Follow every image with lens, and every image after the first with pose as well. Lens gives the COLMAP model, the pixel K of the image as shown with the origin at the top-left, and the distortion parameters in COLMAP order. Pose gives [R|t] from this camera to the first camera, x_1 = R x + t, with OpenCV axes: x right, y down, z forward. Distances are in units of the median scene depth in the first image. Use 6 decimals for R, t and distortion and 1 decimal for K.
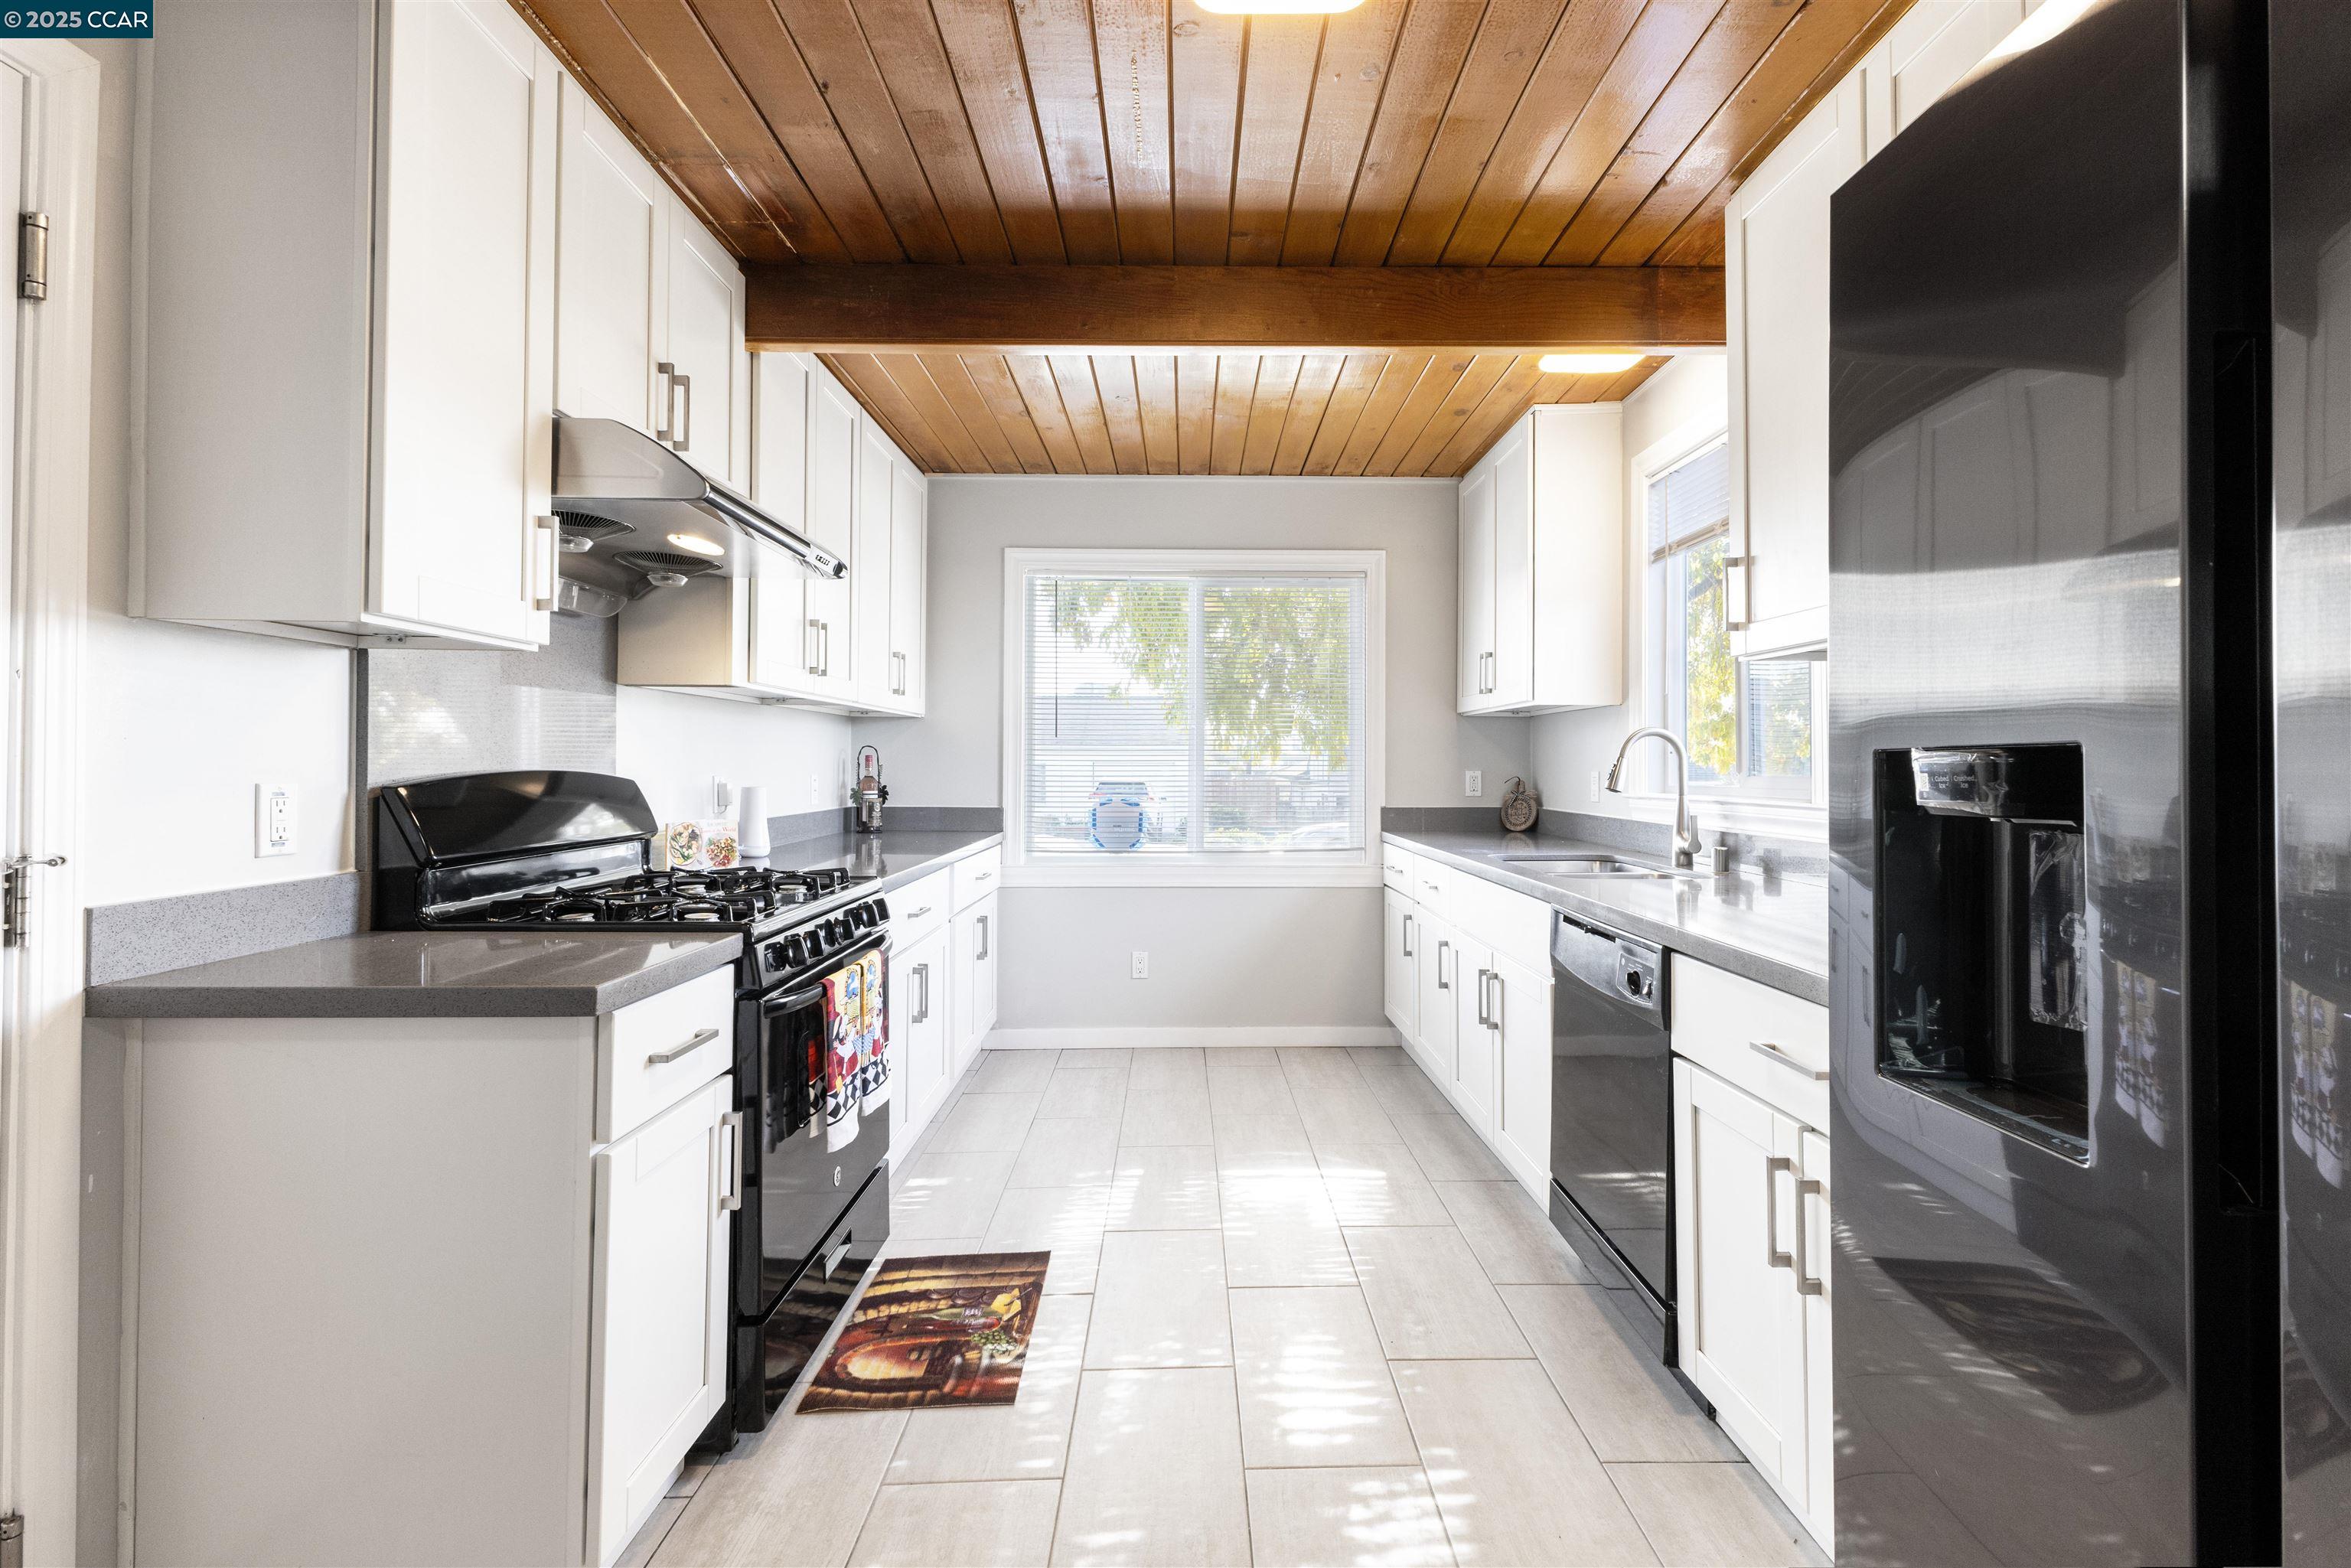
lens RADIAL K [[1046.1, 0, 1196.8], [0, 1046.1, 754.9], [0, 0, 1]] dist [0.019089, -0.000253]
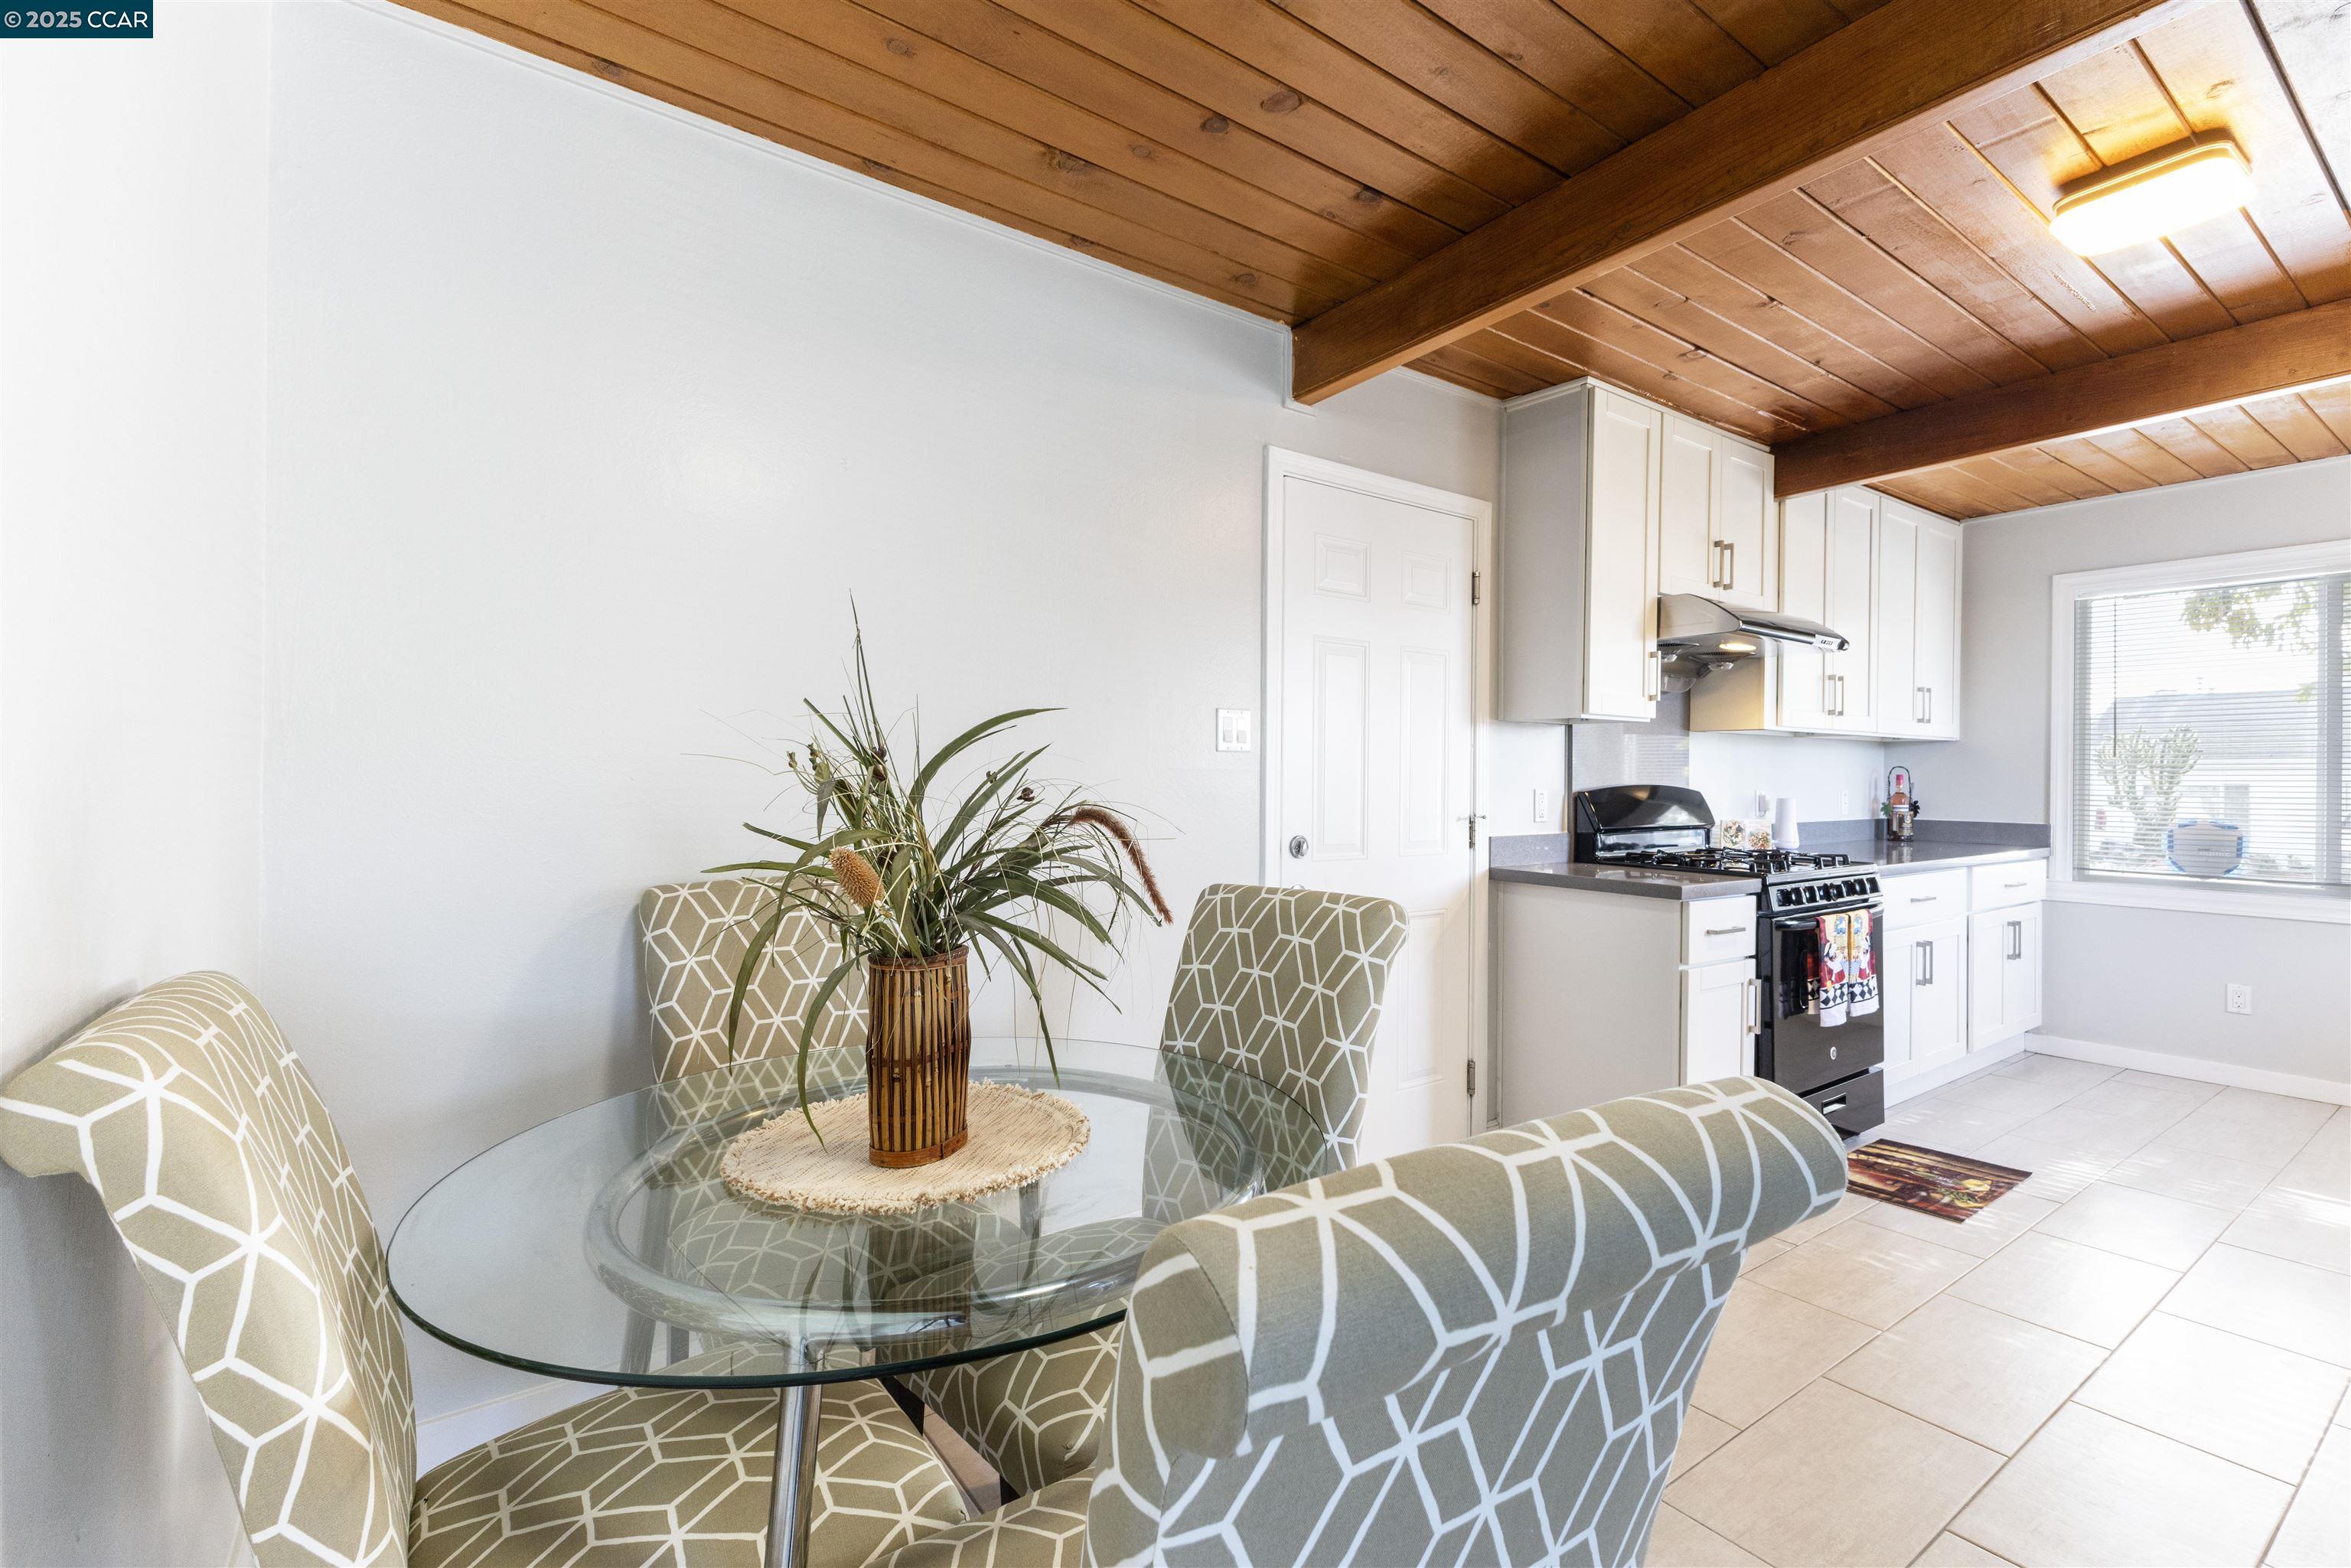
lens RADIAL K [[1032.8, 0, 1173.4], [0, 1032.8, 775.8], [0, 0, 1]] dist [0.011519, -0.003249]
pose [[0.570140, 0.000311, -0.821547, 0.312253], [0.002235, 0.999996, 0.001930, -0.004281], [0.821544, -0.002937, 0.570137, -0.574017]]
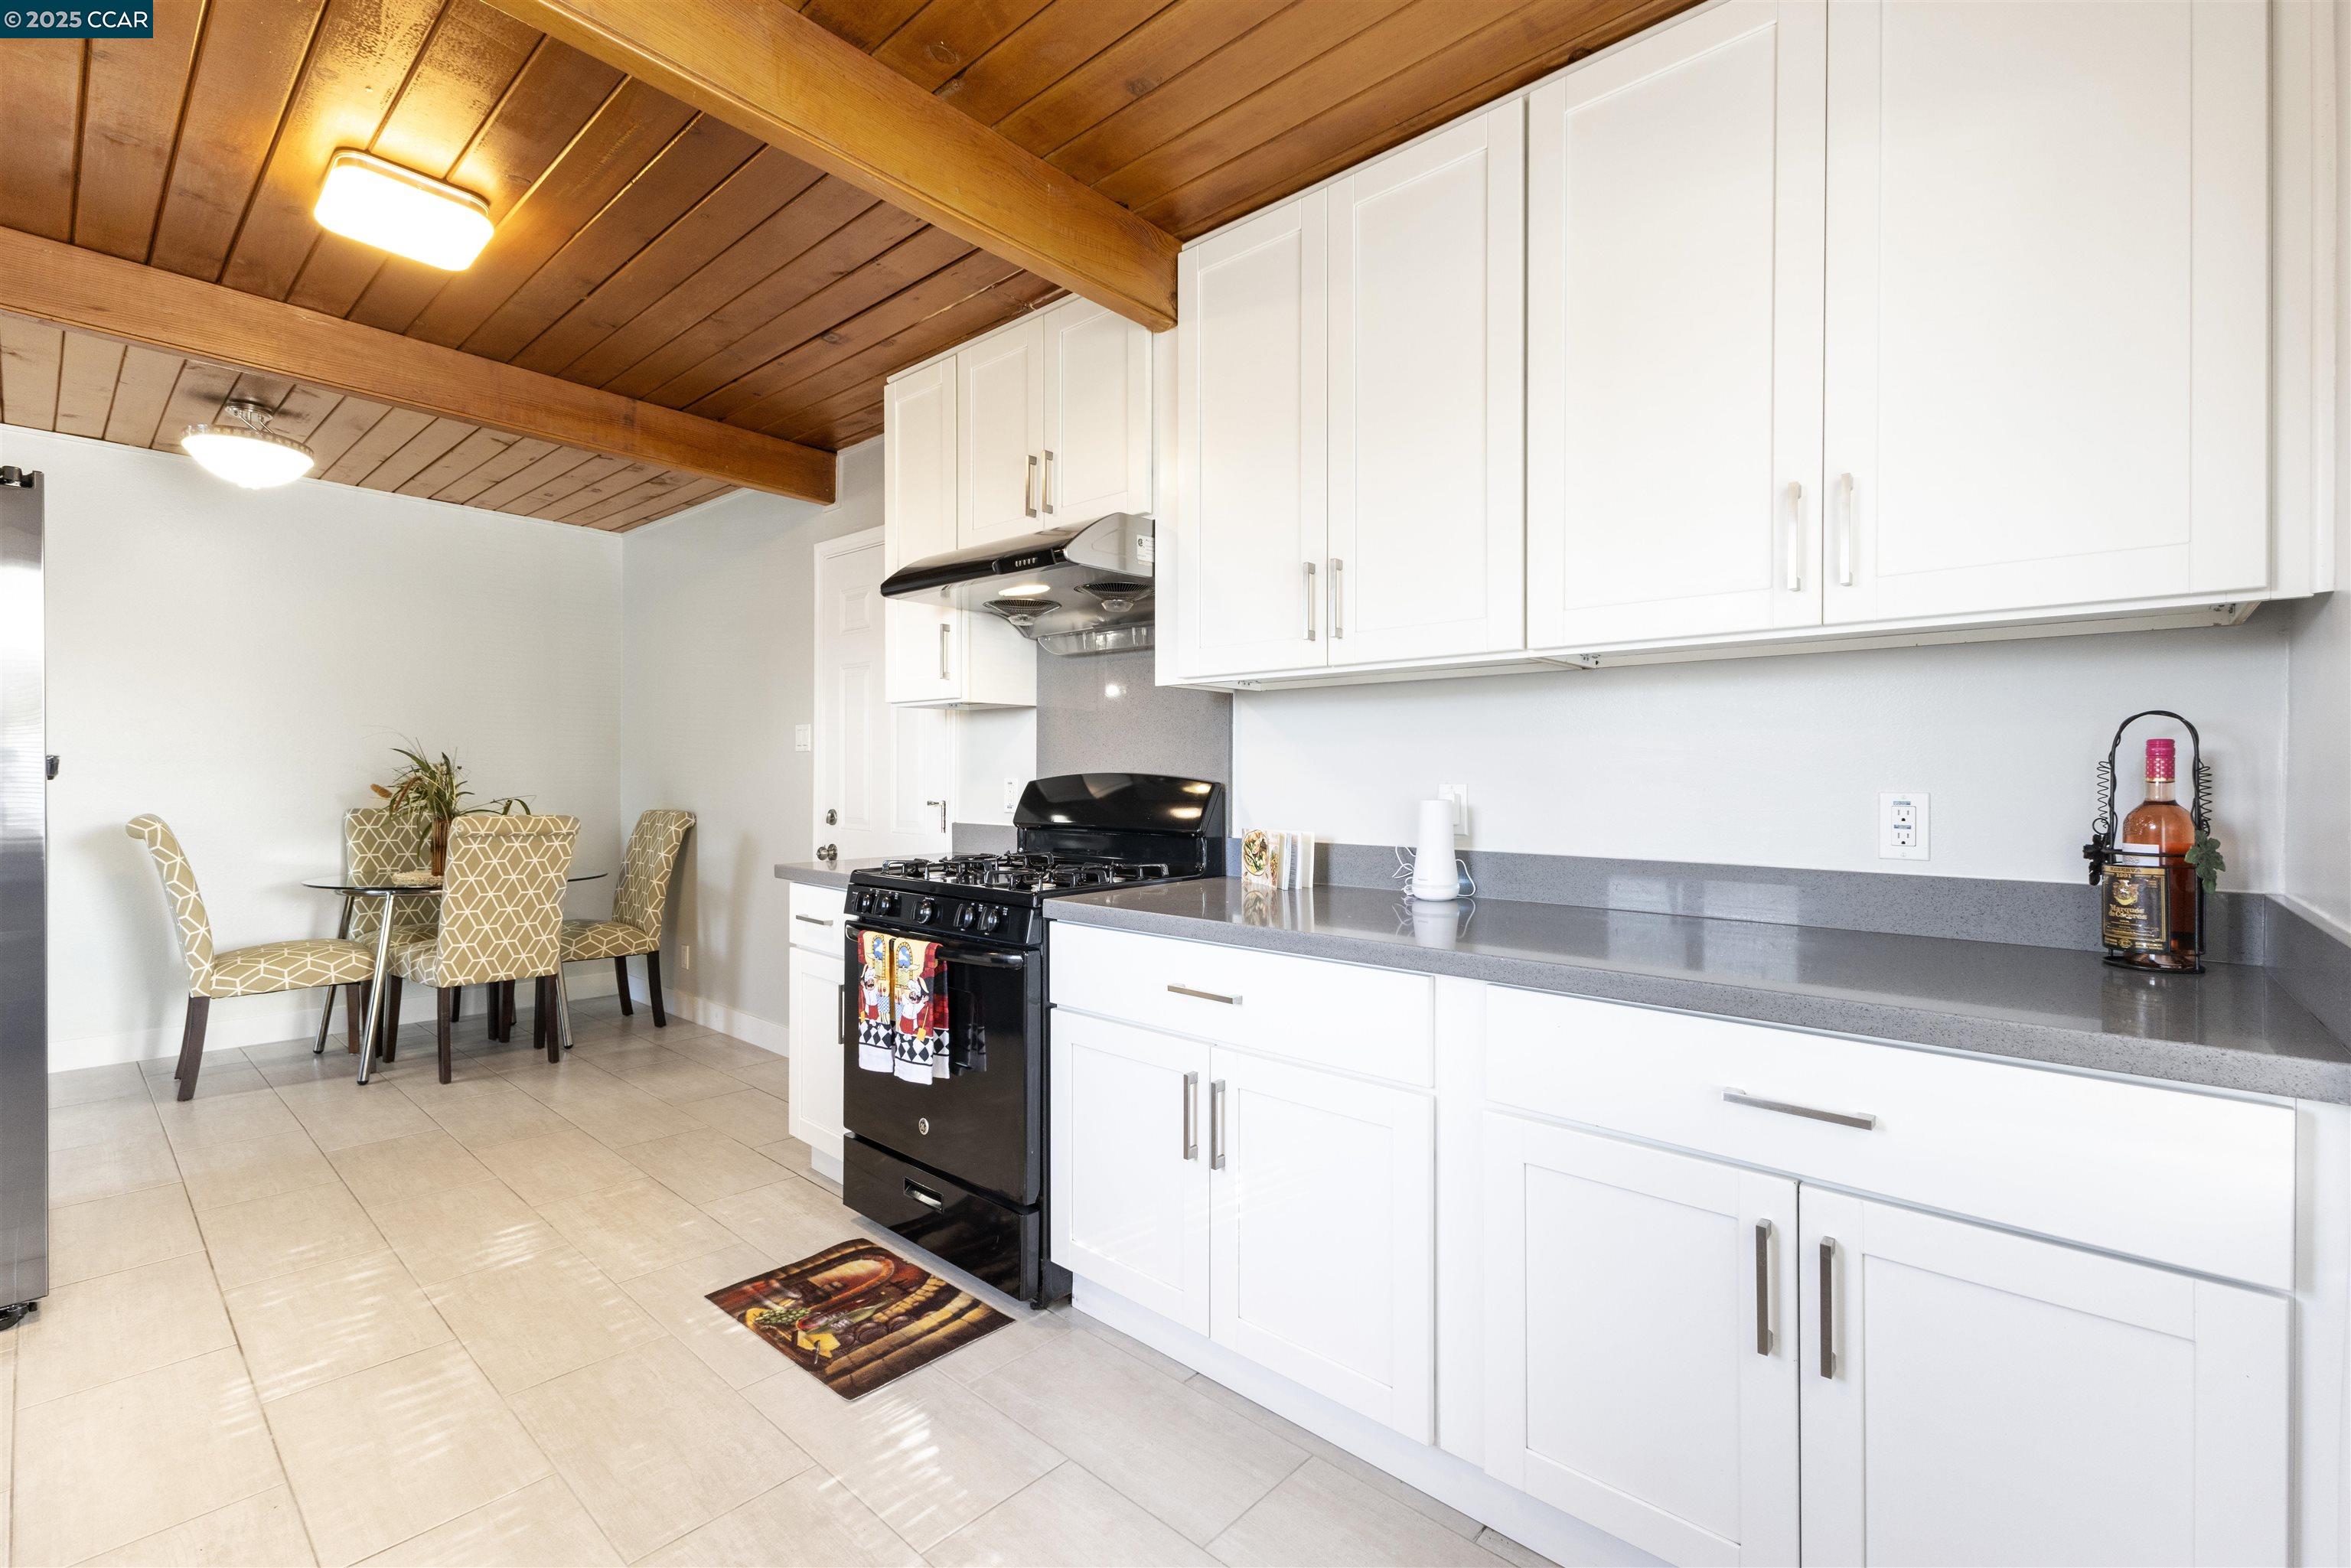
lens RADIAL K [[1017.4, 0, 1174.7], [0, 1017.4, 768.3], [0, 0, 1]] dist [0.002942, -0.000282]
pose [[-0.674641, -0.011508, -0.738056, 0.267957], [0.000274, 0.999875, -0.015840, 0.026159], [0.738146, -0.010888, -0.674553, 1.773638]]
